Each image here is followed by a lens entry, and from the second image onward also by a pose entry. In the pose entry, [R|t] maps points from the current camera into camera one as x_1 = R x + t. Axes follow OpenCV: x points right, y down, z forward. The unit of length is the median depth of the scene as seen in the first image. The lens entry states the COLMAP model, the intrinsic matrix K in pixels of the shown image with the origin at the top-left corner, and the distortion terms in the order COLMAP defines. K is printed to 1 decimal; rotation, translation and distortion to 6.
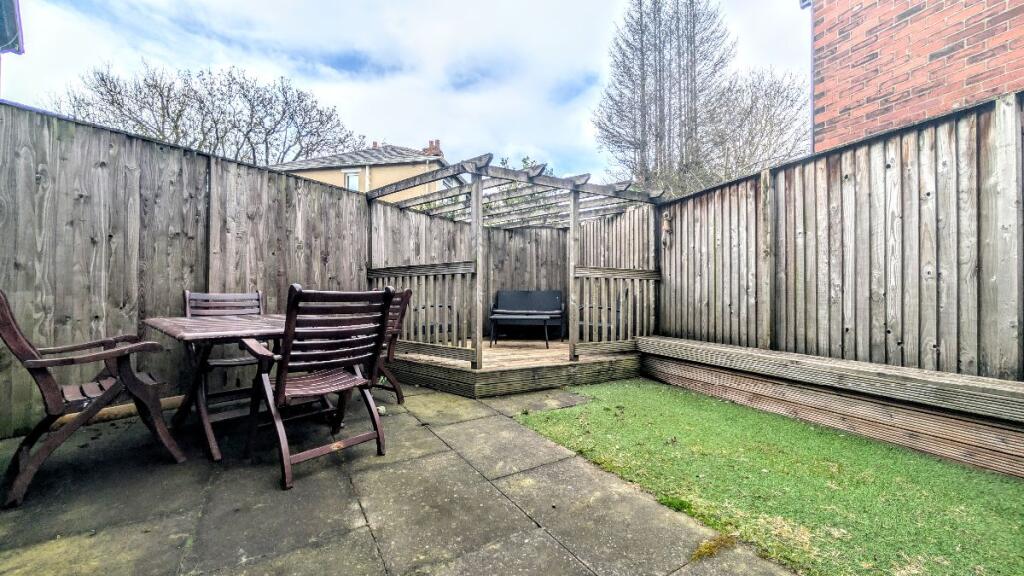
lens RADIAL K [[382.8, 0, 514.0], [0, 382.8, 290.9], [0, 0, 1]] dist [-0.000824, -0.000098]
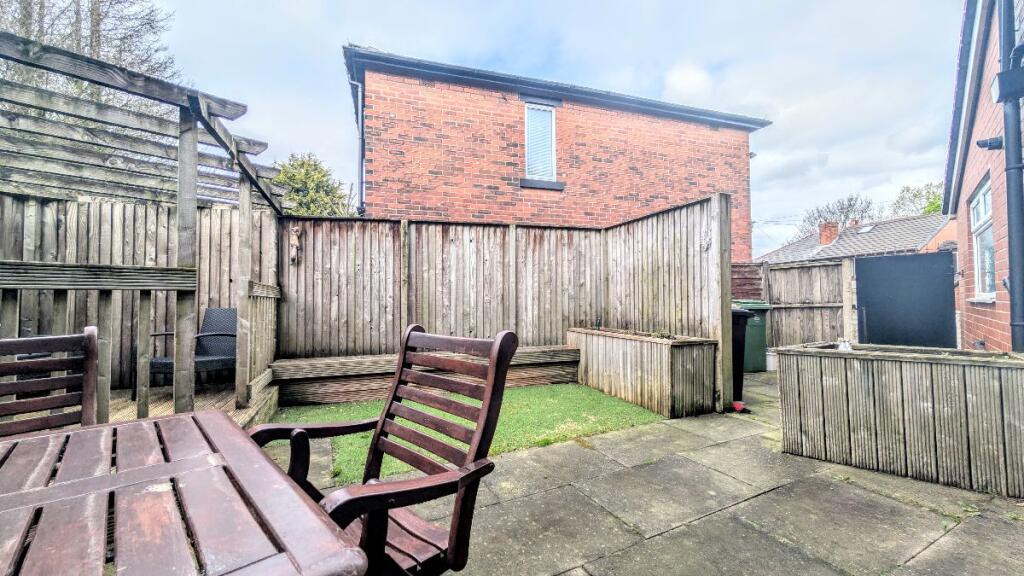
lens RADIAL K [[382.8, 0, 514.0], [0, 382.8, 290.9], [0, 0, 1]] dist [-0.000824, -0.000098]
pose [[0.104875, 0.022893, 0.994222, -0.642003], [-0.001322, 0.999737, -0.022880, -0.035638], [-0.994485, 0.001085, 0.104878, 0.482066]]
